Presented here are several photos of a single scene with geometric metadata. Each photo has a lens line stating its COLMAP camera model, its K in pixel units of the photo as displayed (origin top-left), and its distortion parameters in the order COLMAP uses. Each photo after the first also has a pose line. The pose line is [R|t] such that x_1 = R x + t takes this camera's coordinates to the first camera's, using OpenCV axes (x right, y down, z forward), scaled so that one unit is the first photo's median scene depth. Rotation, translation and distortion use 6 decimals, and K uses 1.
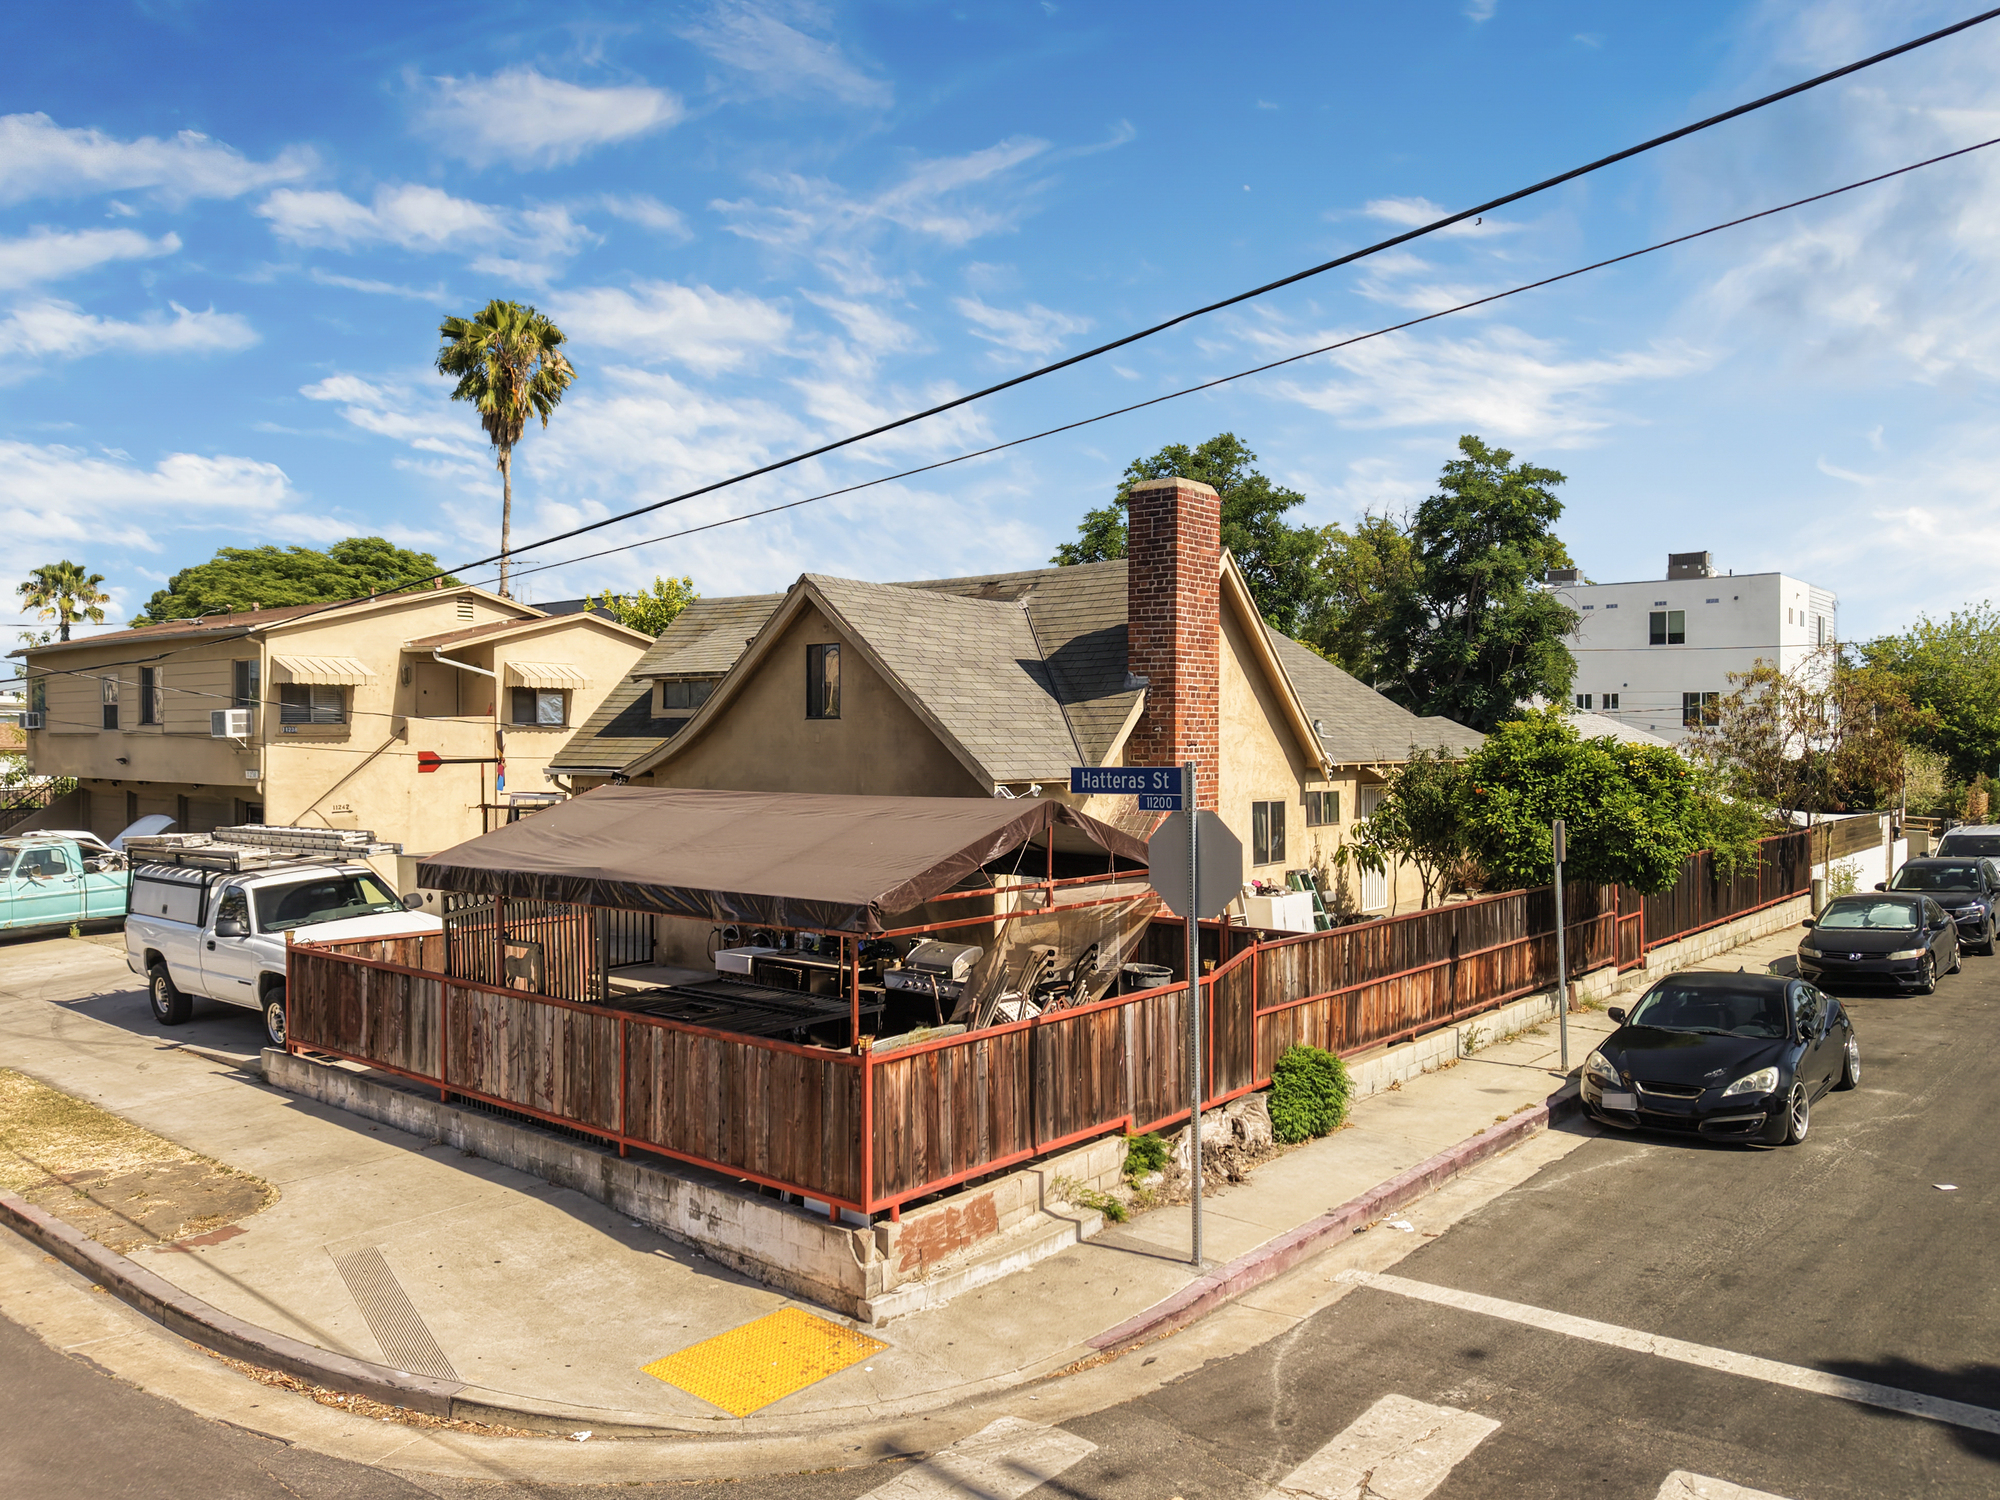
lens RADIAL K [[1456.7, 0, 1004.3], [0, 1456.7, 742.7], [0, 0, 1]] dist [0.067446, -0.081224]
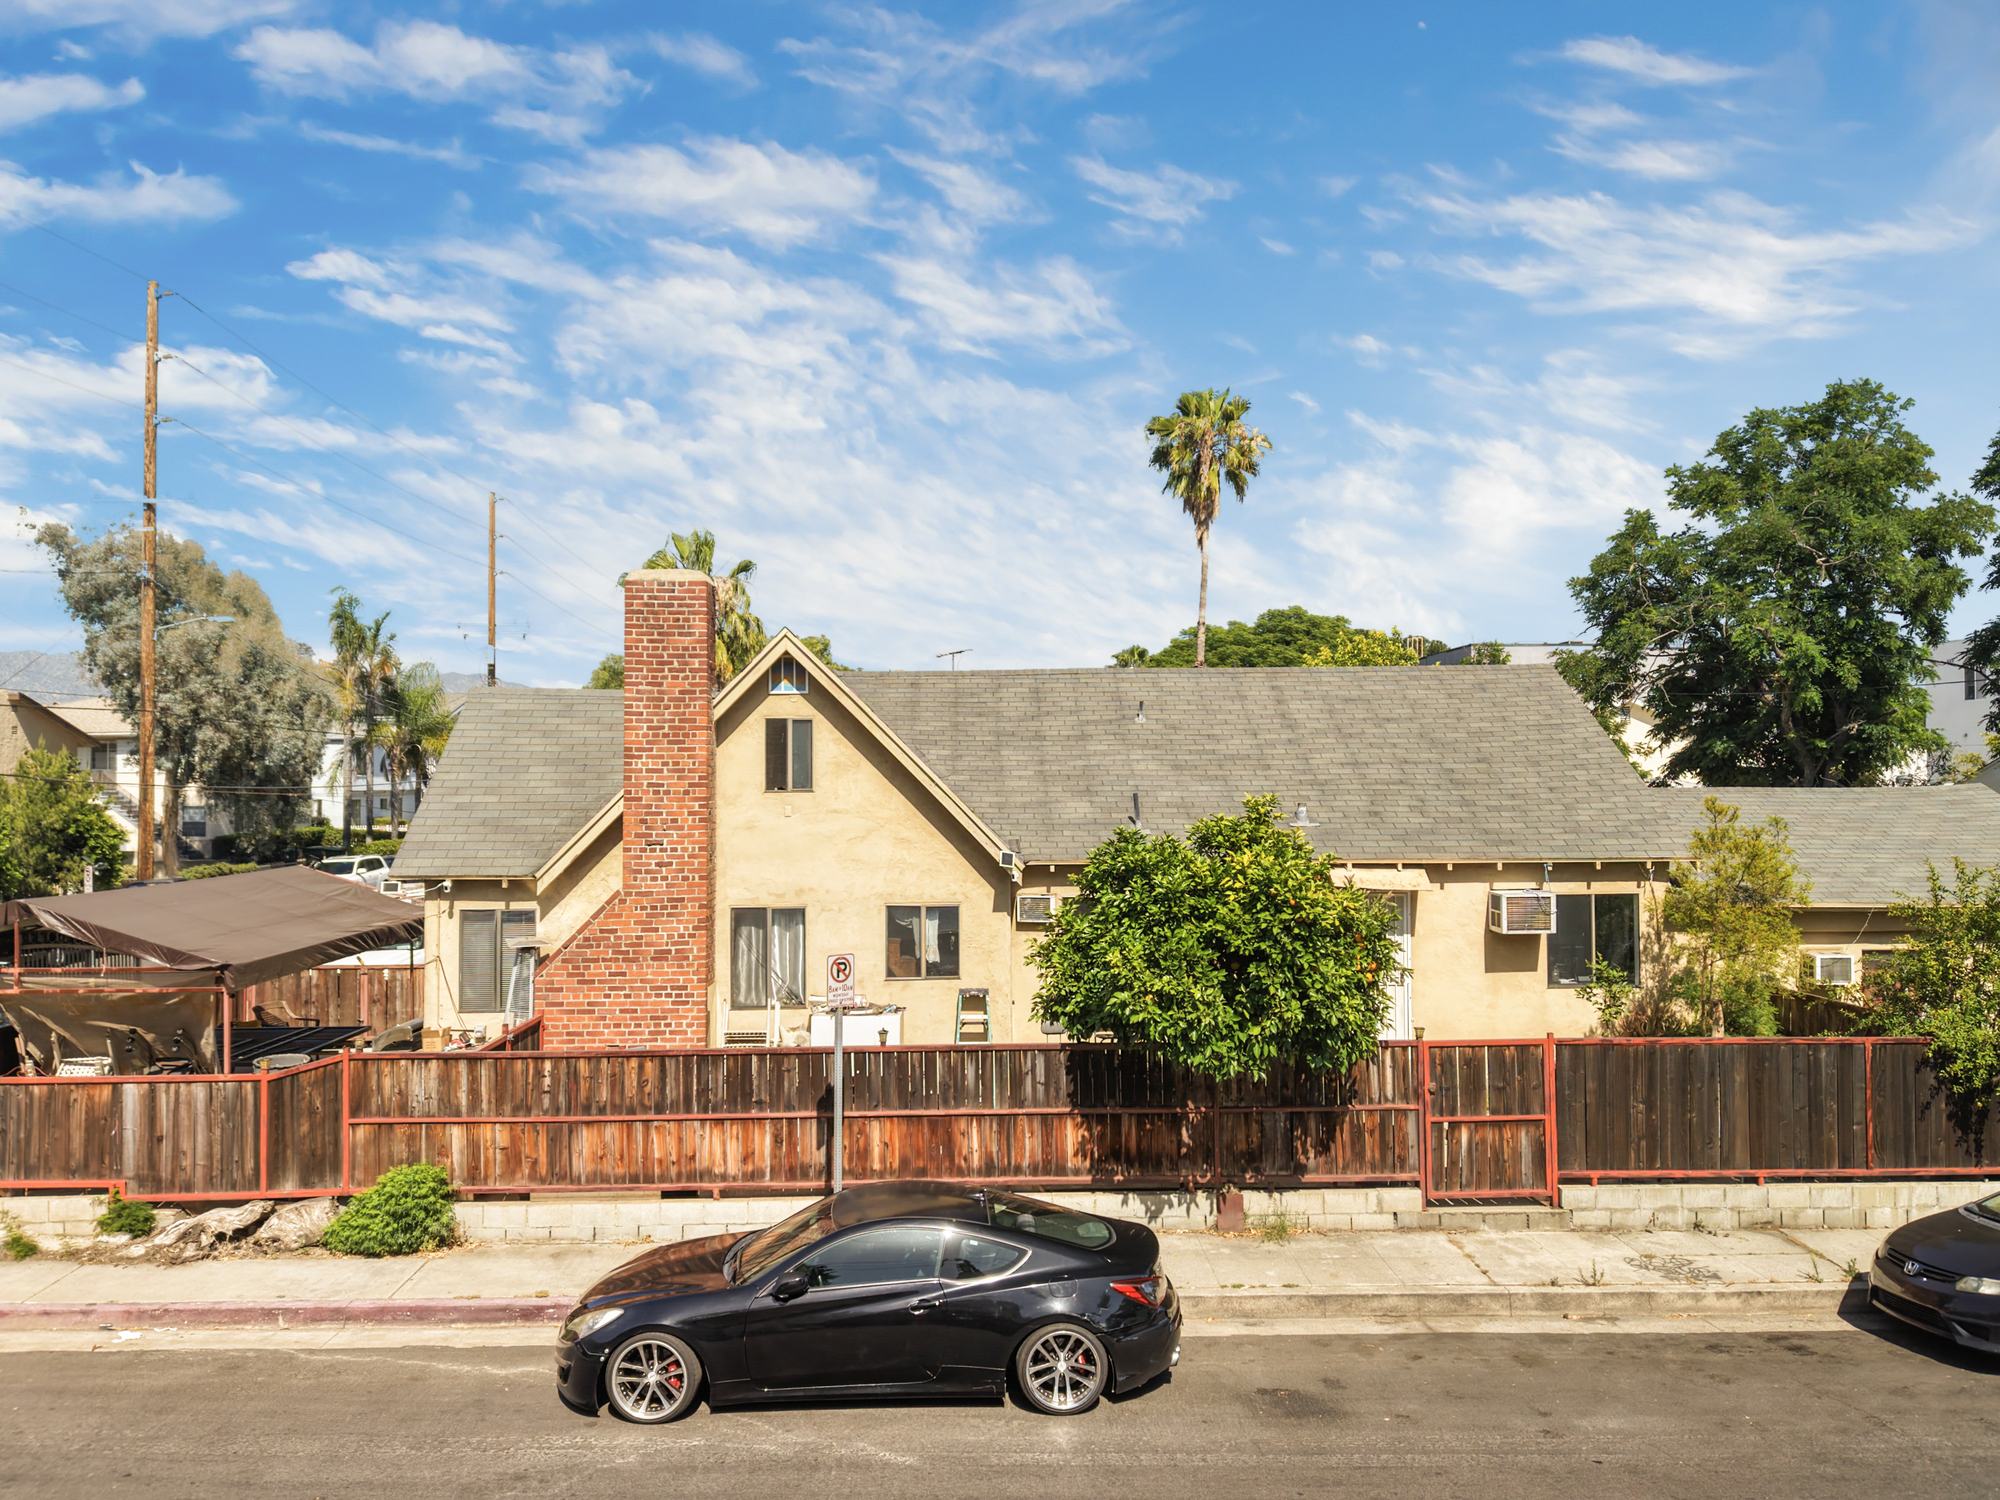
lens RADIAL K [[1456.7, 0, 1004.3], [0, 1456.7, 742.7], [0, 0, 1]] dist [0.067446, -0.081224]
pose [[0.659002, -0.022524, -0.751803, 1.358872], [0.002378, 0.999609, -0.027864, -0.051496], [0.752137, 0.016574, 0.658798, 0.724491]]
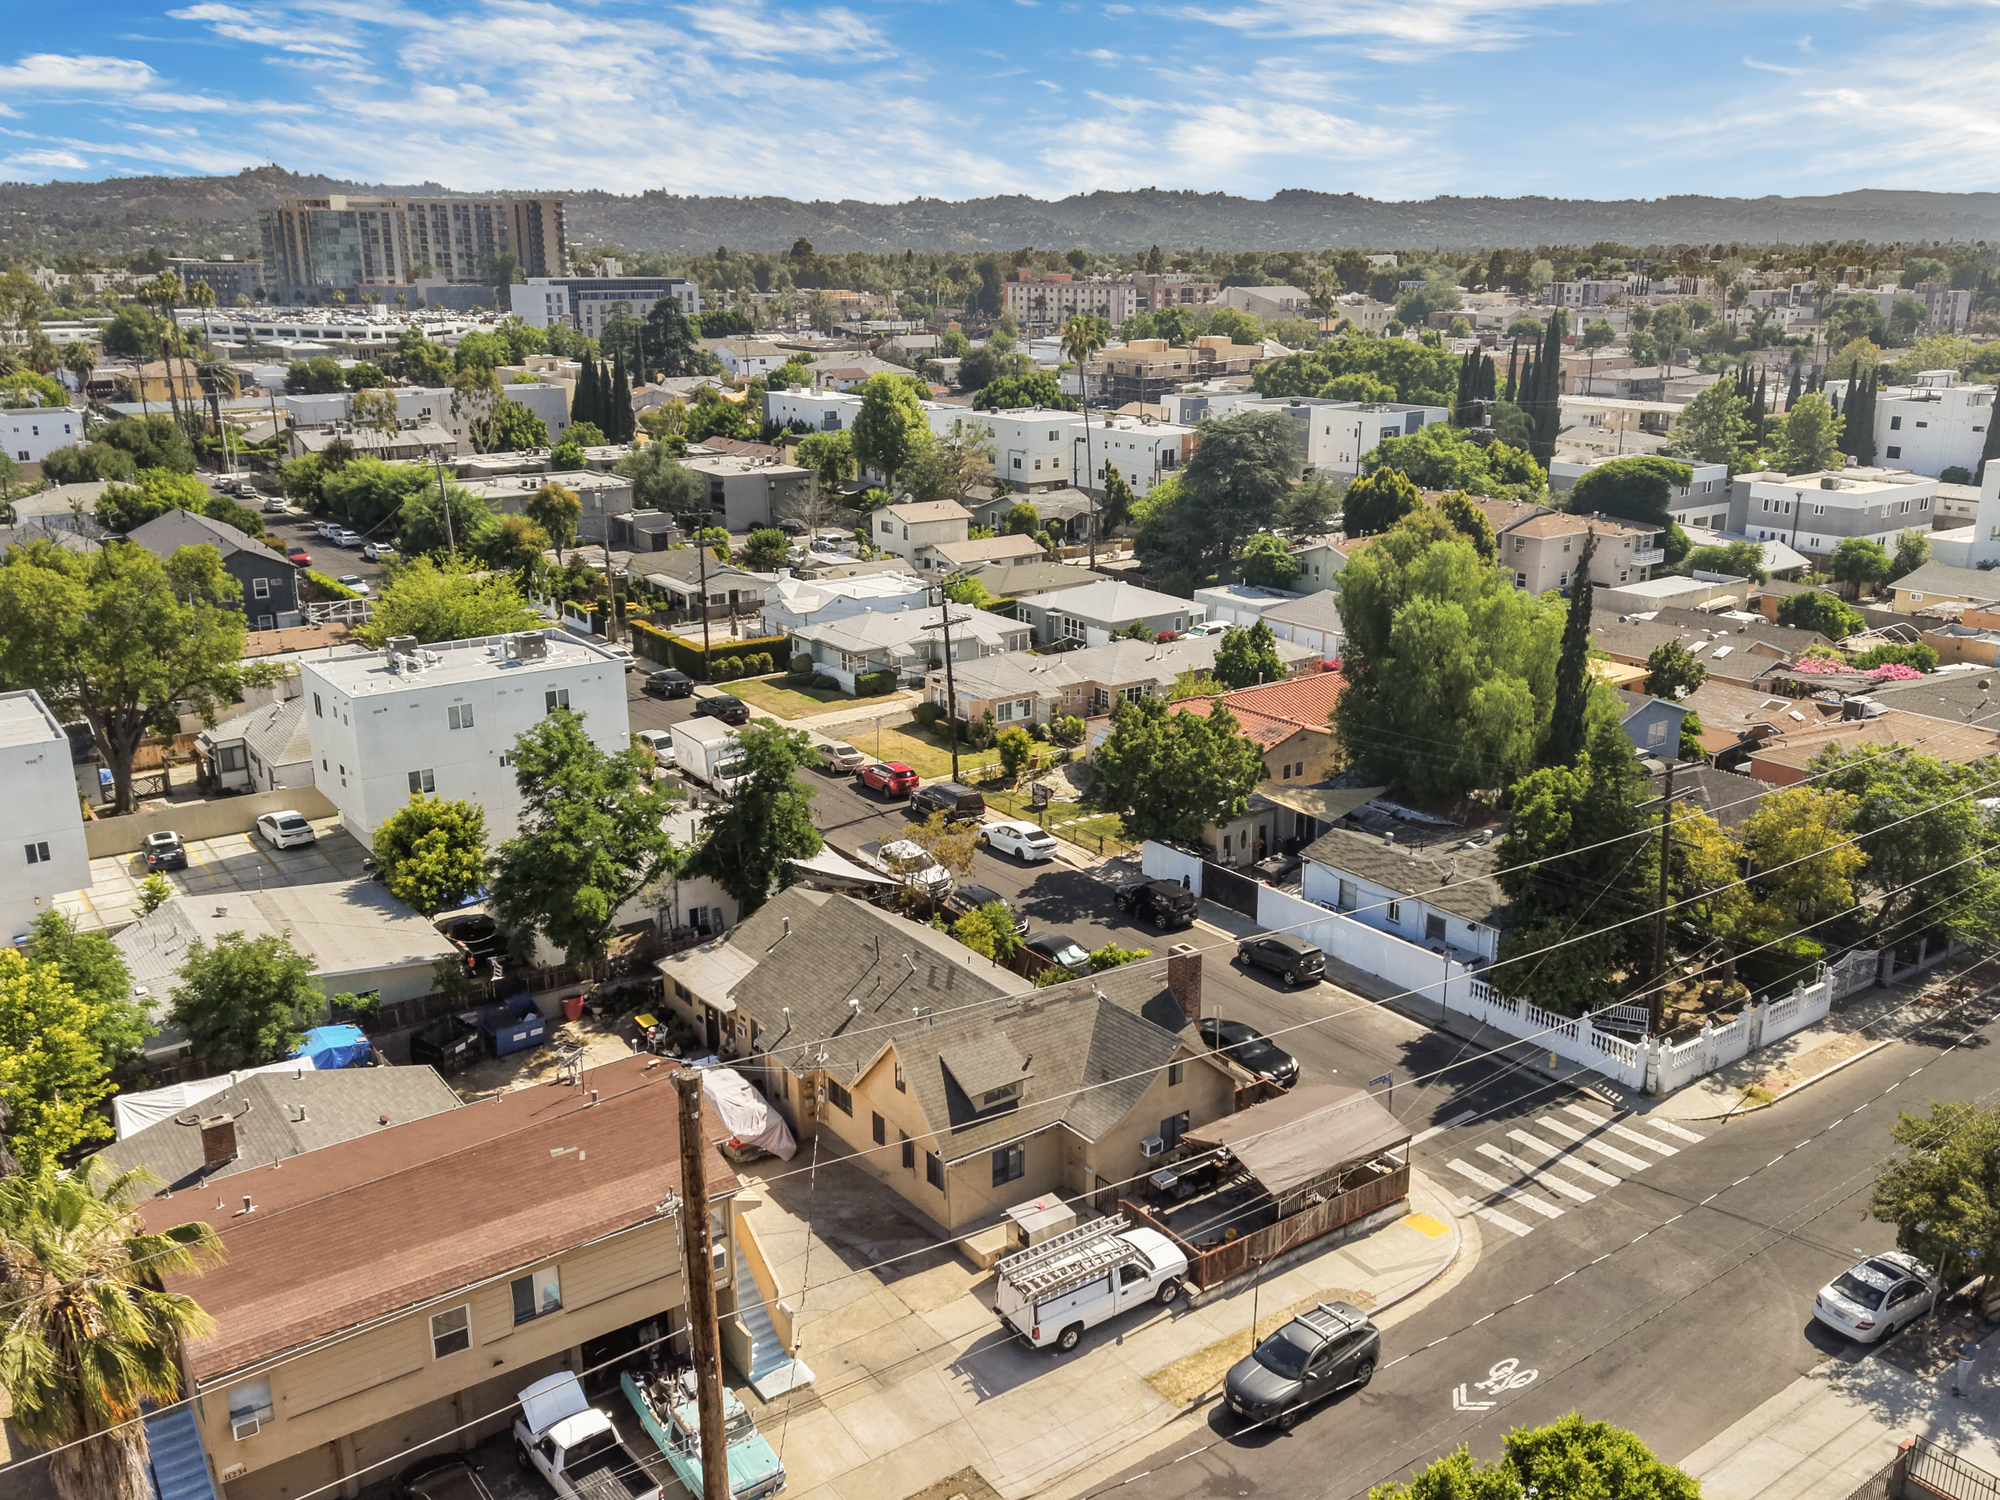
lens RADIAL K [[1668.2, 0, 1002.7], [0, 1668.2, 746.8], [0, 0, 1]] dist [0.065352, -0.096431]
pose [[0.243761, -0.275809, 0.929790, -3.833110], [0.006747, 0.959169, 0.282755, -1.970399], [-0.969812, -0.062651, 0.235668, 0.828380]]
